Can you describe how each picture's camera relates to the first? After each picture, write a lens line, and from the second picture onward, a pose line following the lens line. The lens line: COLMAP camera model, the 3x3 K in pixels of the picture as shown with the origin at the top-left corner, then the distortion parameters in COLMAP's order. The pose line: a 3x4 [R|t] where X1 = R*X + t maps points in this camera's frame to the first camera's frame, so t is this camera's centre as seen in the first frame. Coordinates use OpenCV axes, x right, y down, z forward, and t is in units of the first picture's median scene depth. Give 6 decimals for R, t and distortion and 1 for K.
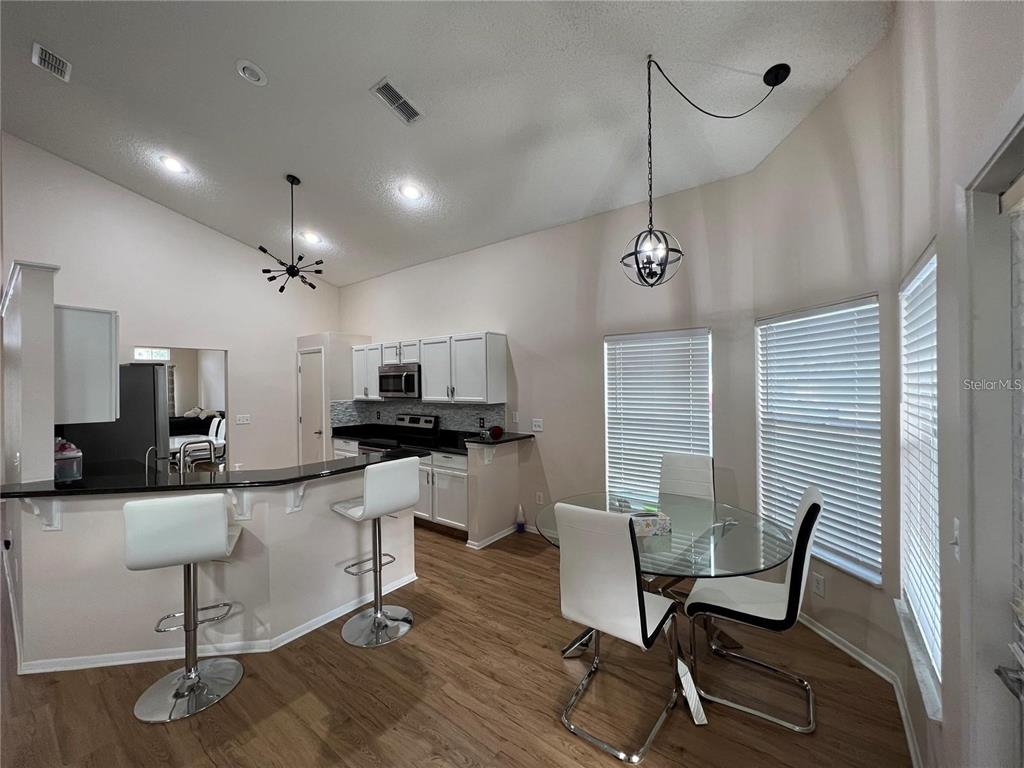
lens RADIAL K [[409.7, 0, 513.1], [0, 409.7, 384.7], [0, 0, 1]] dist [-0.000656, 0.000145]
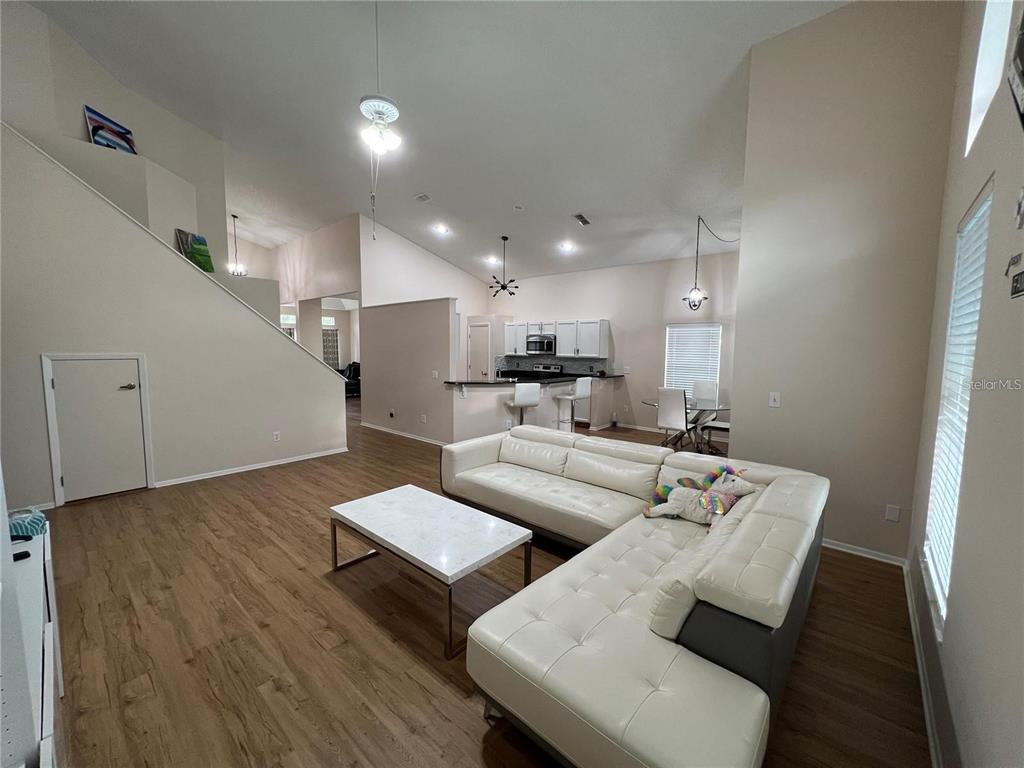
lens RADIAL K [[409.7, 0, 512.2], [0, 409.7, 383.1], [0, 0, 1]] dist [-0.000656, 0.000145]
pose [[0.997735, 0.026312, -0.061910, -0.300608], [-0.020910, 0.996046, 0.086339, 0.006207], [0.063937, -0.084849, 0.994340, -0.790886]]
